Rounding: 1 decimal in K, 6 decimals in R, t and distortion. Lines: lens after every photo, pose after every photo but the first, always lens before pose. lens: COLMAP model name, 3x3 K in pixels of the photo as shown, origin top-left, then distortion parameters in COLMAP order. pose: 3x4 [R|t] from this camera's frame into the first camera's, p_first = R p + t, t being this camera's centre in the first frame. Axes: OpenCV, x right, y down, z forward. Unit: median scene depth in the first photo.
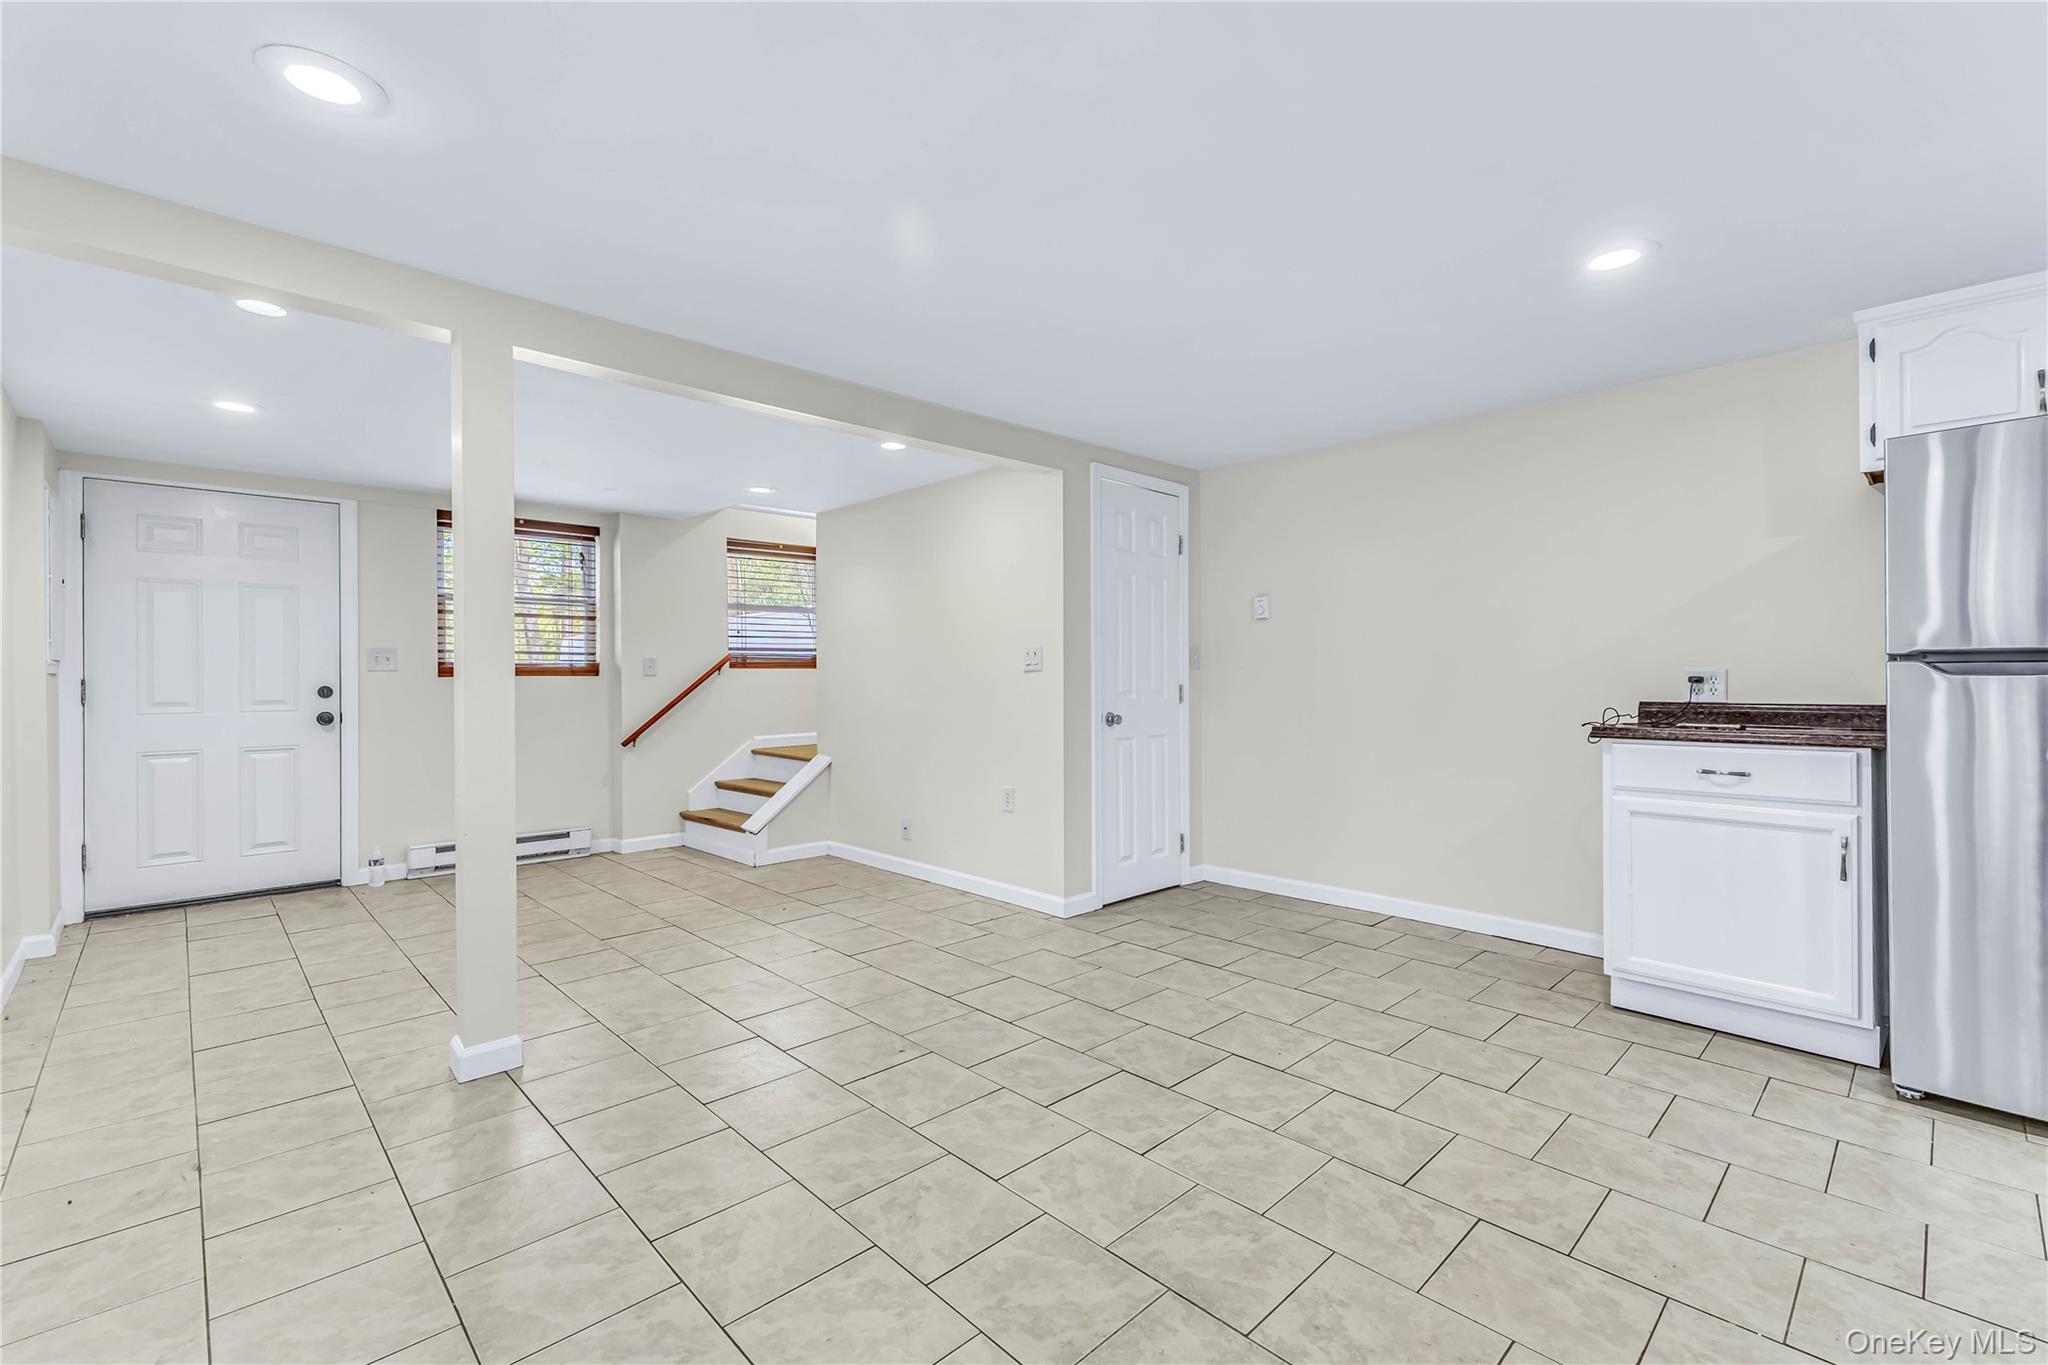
lens RADIAL K [[887.8, 0, 1020.7], [0, 887.8, 671.6], [0, 0, 1]] dist [0.004758, 0.000369]
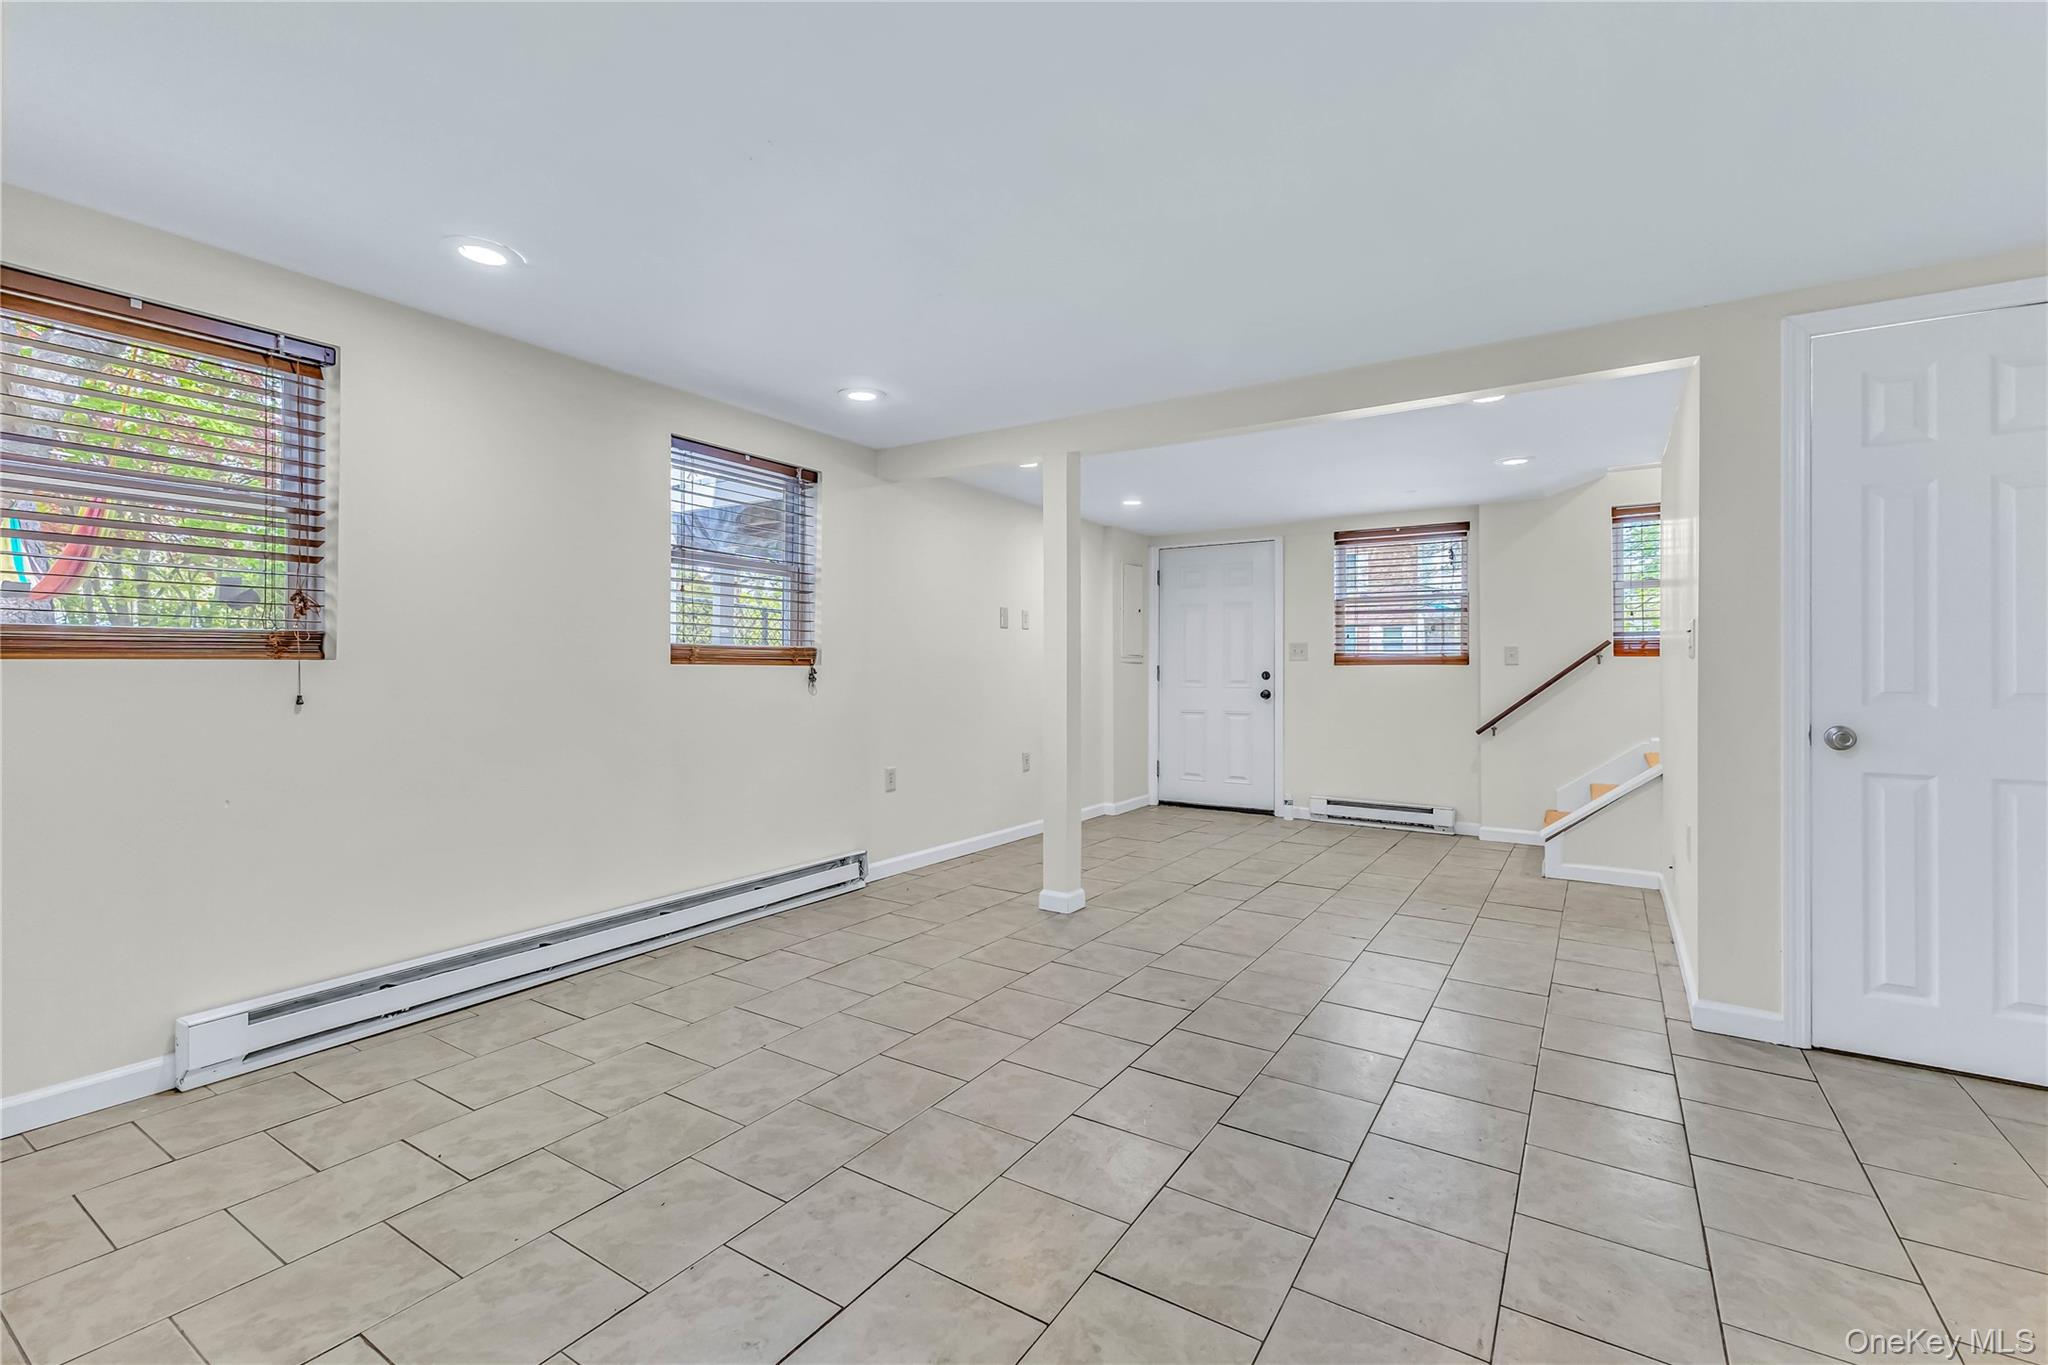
lens RADIAL K [[887.8, 0, 1020.7], [0, 887.8, 671.6], [0, 0, 1]] dist [0.004758, 0.000369]
pose [[0.226972, 0.009171, -0.973858, 0.502747], [0.002242, 0.999948, 0.009939, 0.001626], [0.973899, -0.004439, 0.226940, 0.306462]]
